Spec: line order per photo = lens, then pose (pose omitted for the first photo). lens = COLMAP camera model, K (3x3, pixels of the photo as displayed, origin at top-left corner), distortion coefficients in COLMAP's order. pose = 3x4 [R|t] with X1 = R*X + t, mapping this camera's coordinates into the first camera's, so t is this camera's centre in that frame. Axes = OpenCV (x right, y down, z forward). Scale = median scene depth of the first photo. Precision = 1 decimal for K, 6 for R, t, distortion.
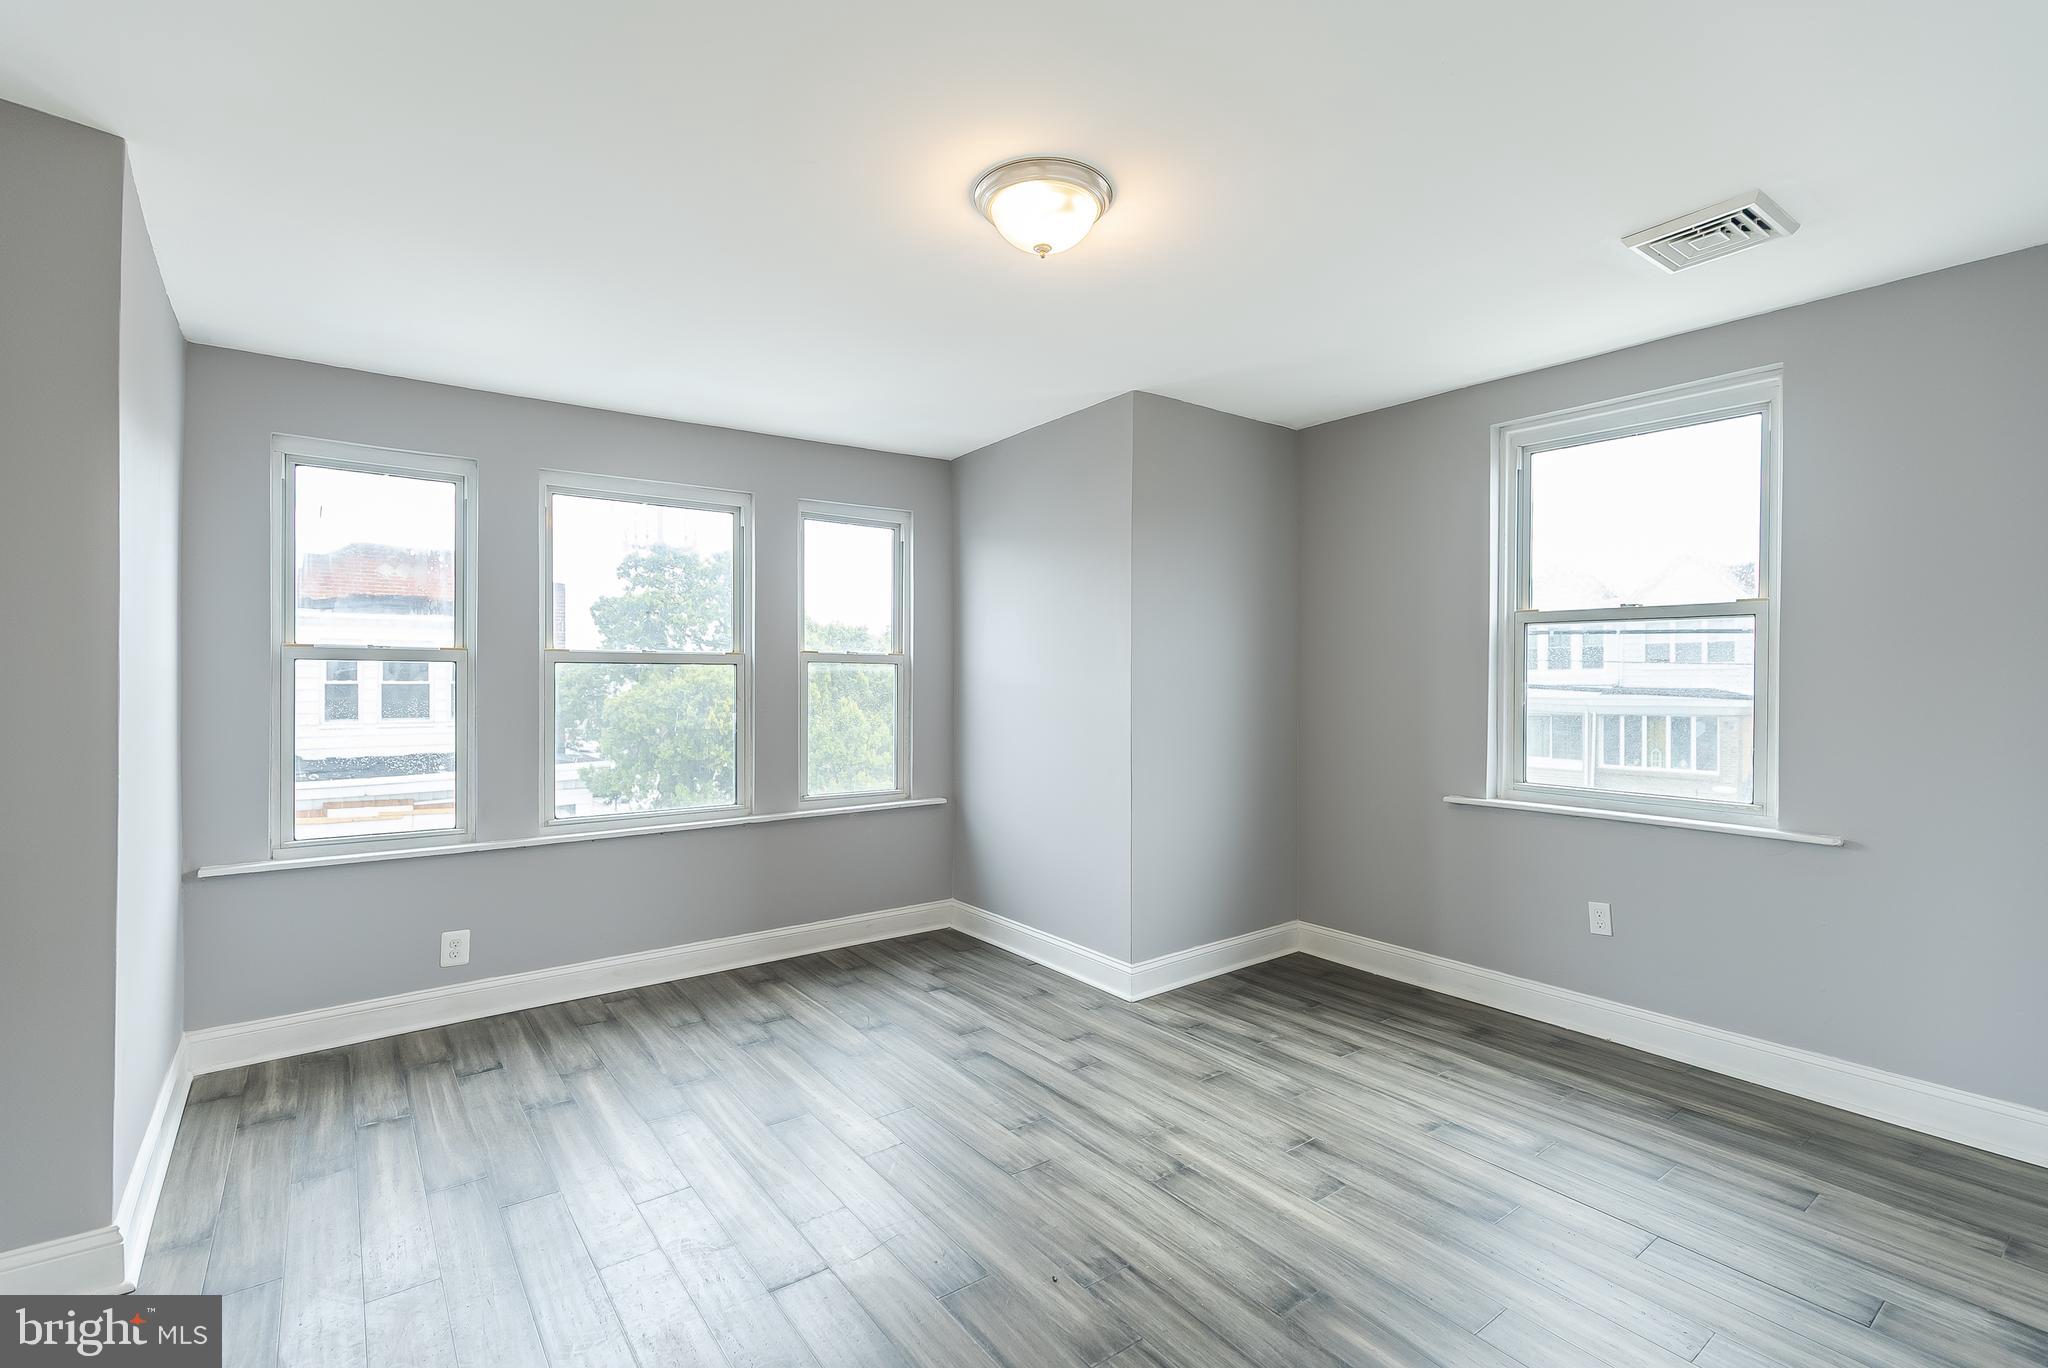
lens RADIAL K [[925.1, 0, 1020.2], [0, 925.1, 681.4], [0, 0, 1]] dist [0.008449, -0.001616]
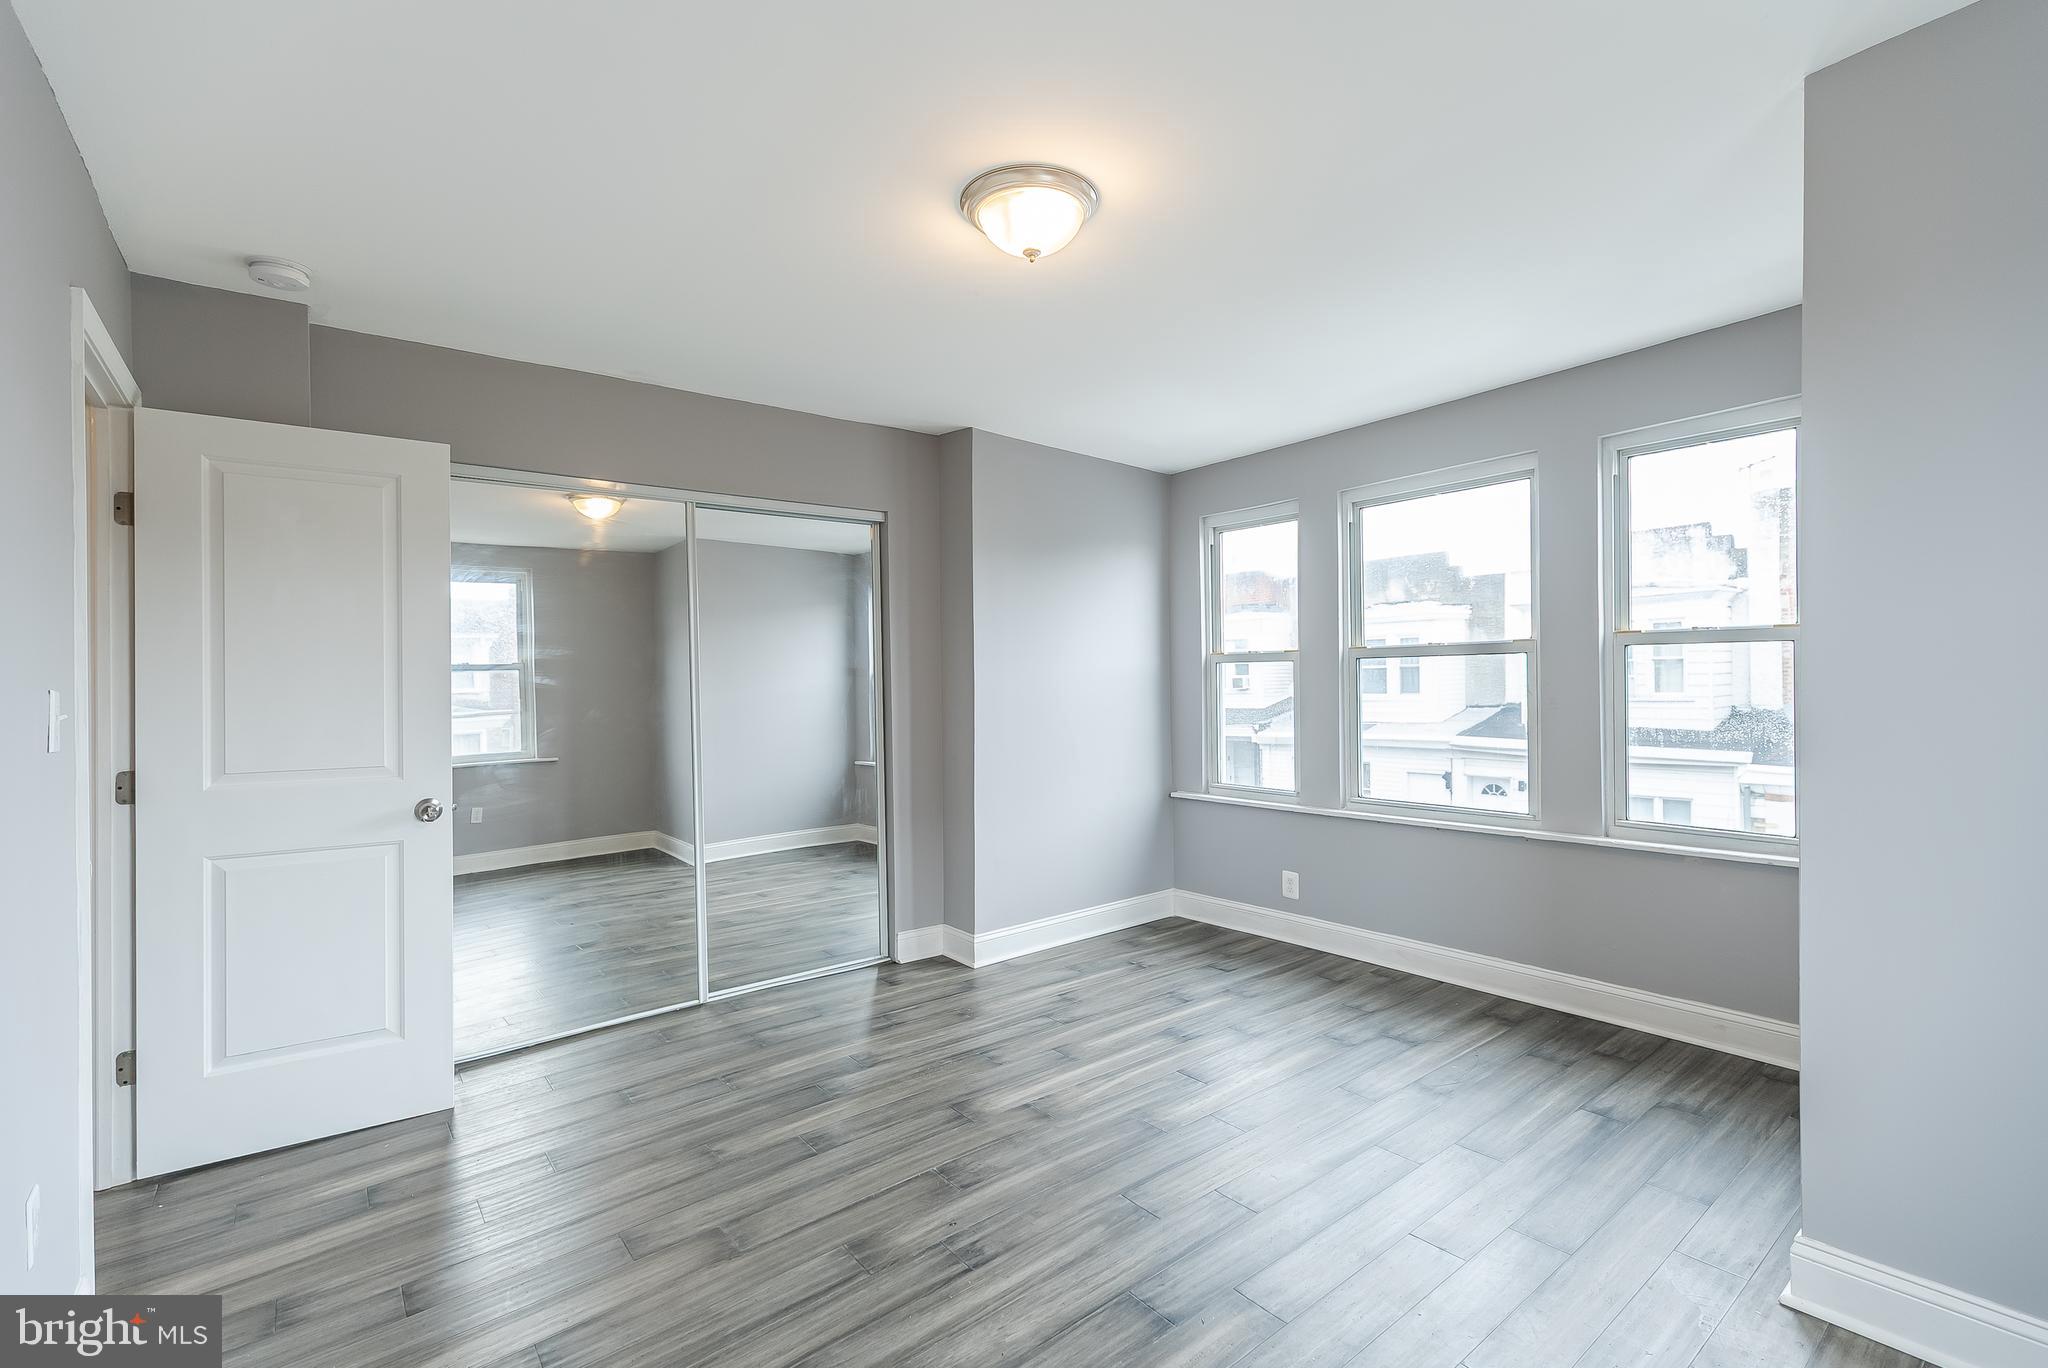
lens RADIAL K [[925.1, 0, 1035.0], [0, 925.1, 684.0], [0, 0, 1]] dist [0.008449, -0.001616]
pose [[0.017843, 0.008530, -0.999804, 0.663033], [0.025045, 0.999646, 0.008976, -0.011368], [0.999527, -0.025200, 0.017623, 0.626602]]
